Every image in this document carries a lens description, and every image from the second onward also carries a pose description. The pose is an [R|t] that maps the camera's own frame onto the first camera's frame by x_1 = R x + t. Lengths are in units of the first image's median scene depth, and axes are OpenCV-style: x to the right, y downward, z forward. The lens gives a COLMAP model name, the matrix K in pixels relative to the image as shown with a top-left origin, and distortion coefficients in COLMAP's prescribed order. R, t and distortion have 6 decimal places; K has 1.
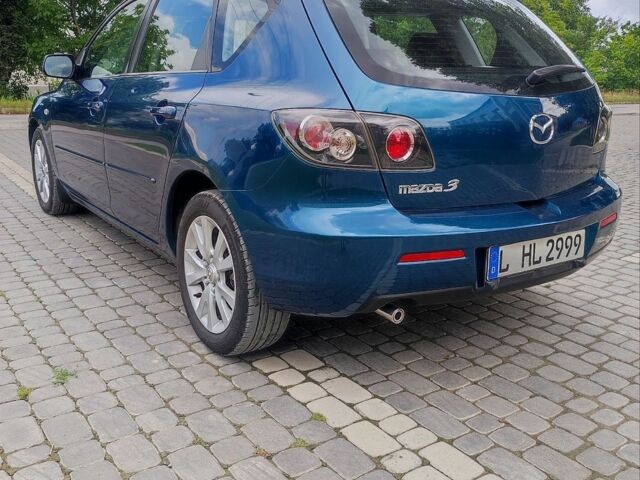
lens RADIAL K [[627.3, 0, 320.0], [0, 627.3, 240.0], [0, 0, 1]] dist [0.015819, -0.009796]
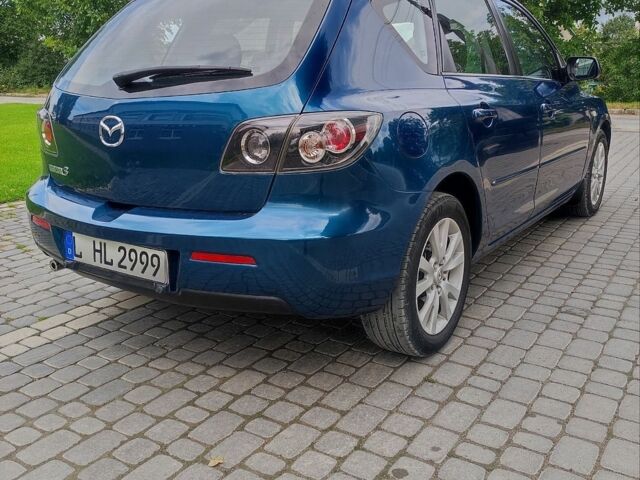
lens RADIAL K [[627.3, 0, 320.0], [0, 627.3, 240.0], [0, 0, 1]] dist [0.015819, -0.009796]
pose [[0.360942, 0.222358, -0.905692, 1.361273], [-0.222146, 0.963705, 0.148069, -0.223172], [0.905744, 0.147752, 0.397238, 0.895631]]
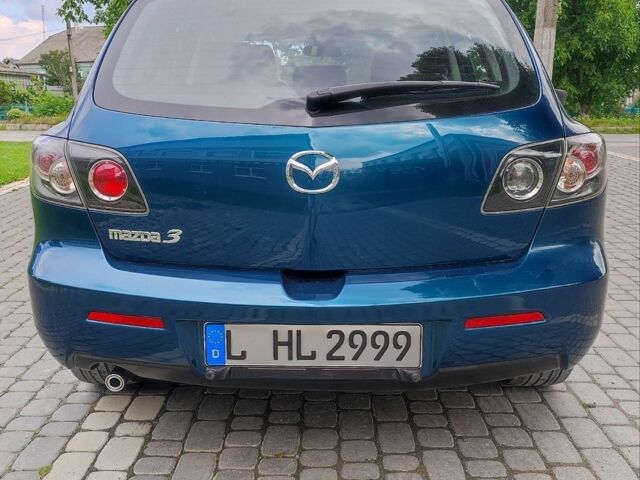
lens RADIAL K [[639.0, 0, 320.0], [0, 639.0, 240.0], [0, 0, 1]] dist [0.012567, 0.004100]
pose [[0.808403, 0.118836, -0.576509, 0.753238], [-0.133078, 0.990948, 0.017656, -0.110453], [0.573389, 0.062447, 0.816900, 0.408285]]
